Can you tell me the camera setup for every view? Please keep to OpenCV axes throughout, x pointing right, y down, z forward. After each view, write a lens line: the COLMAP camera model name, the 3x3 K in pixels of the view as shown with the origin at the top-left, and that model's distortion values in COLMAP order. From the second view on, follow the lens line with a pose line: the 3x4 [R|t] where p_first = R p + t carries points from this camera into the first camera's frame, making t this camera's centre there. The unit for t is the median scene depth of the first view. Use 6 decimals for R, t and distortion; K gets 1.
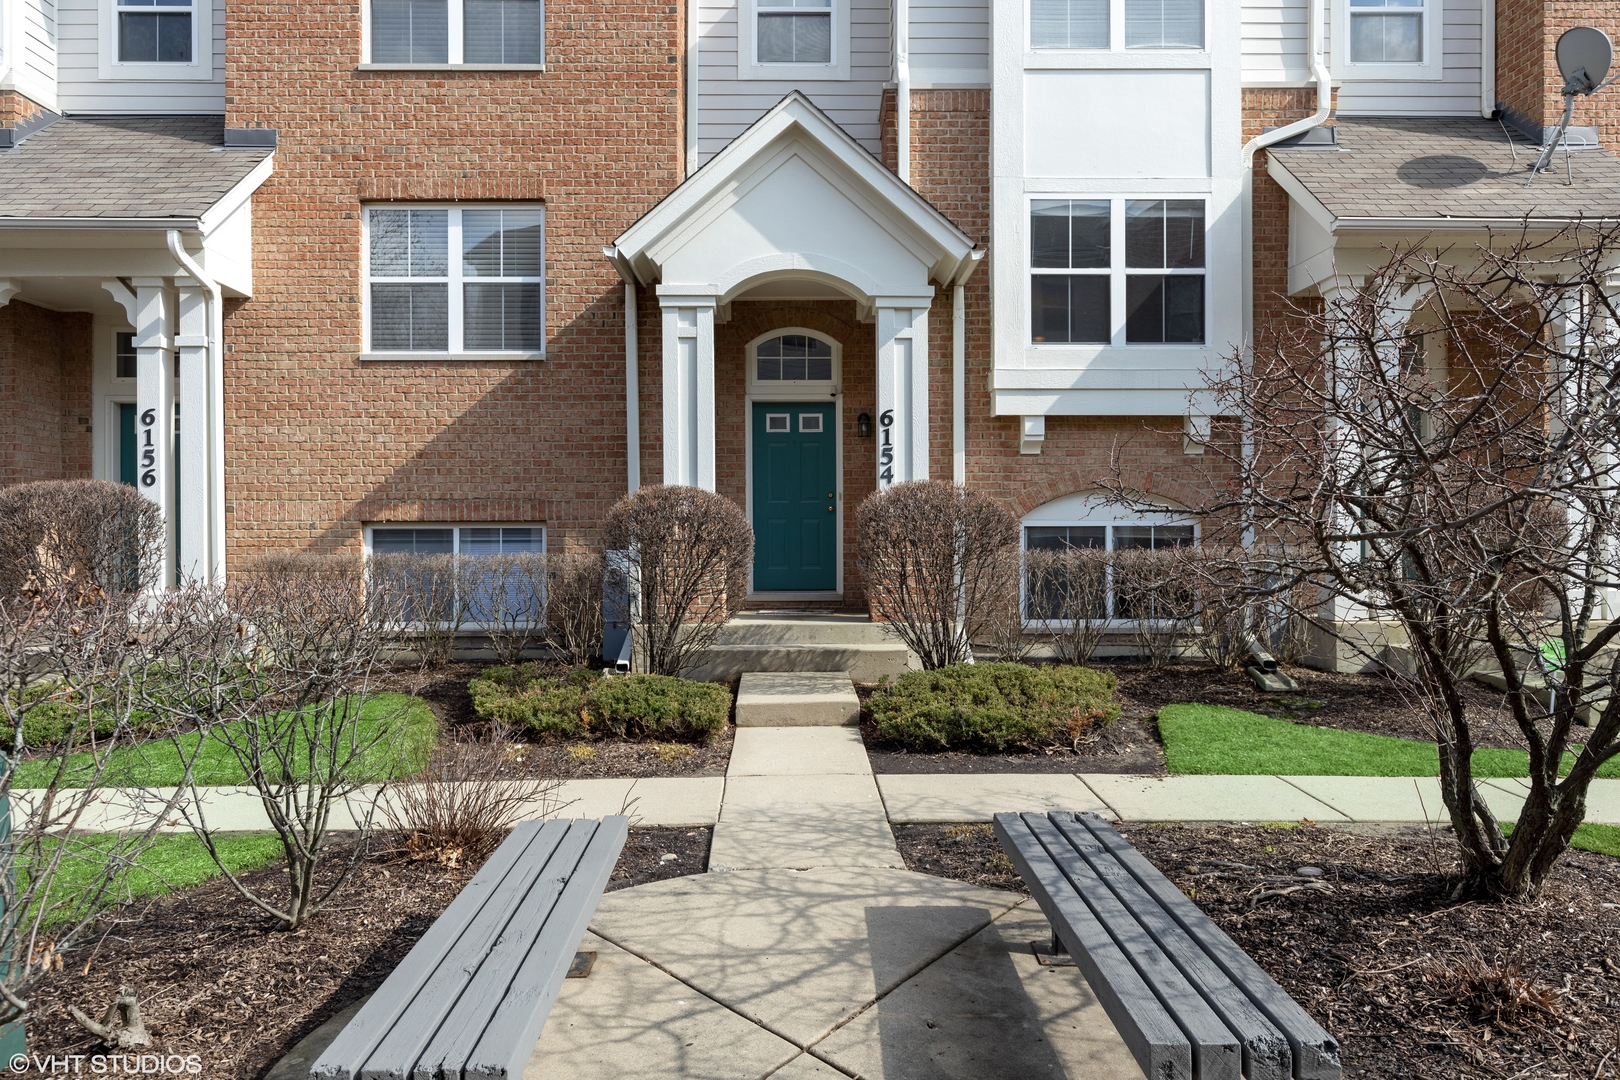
lens RADIAL K [[978.0, 0, 809.8], [0, 978.0, 538.0], [0, 0, 1]] dist [0.004467, -0.001480]
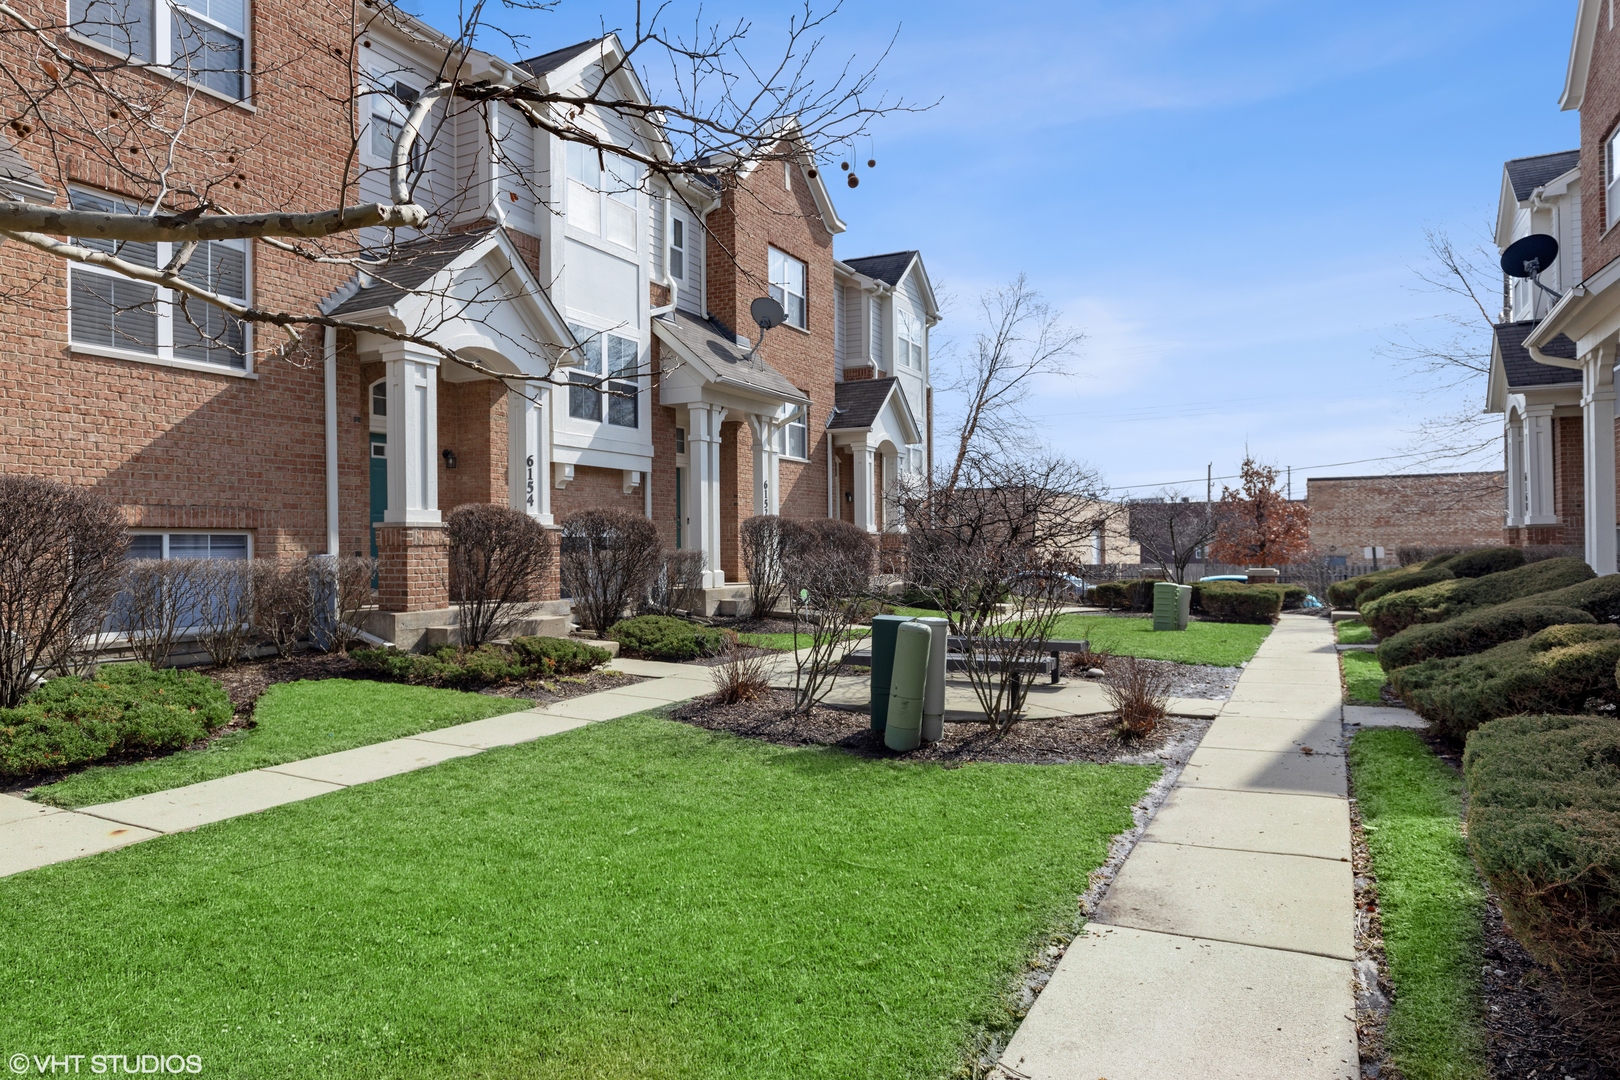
lens RADIAL K [[978.0, 0, 811.3], [0, 978.0, 539.6], [0, 0, 1]] dist [0.004467, -0.001480]
pose [[0.467885, 0.003621, 0.883782, -0.942344], [0.009289, 0.999916, -0.009015, 0.010450], [-0.883741, 0.012428, 0.467812, -0.045625]]
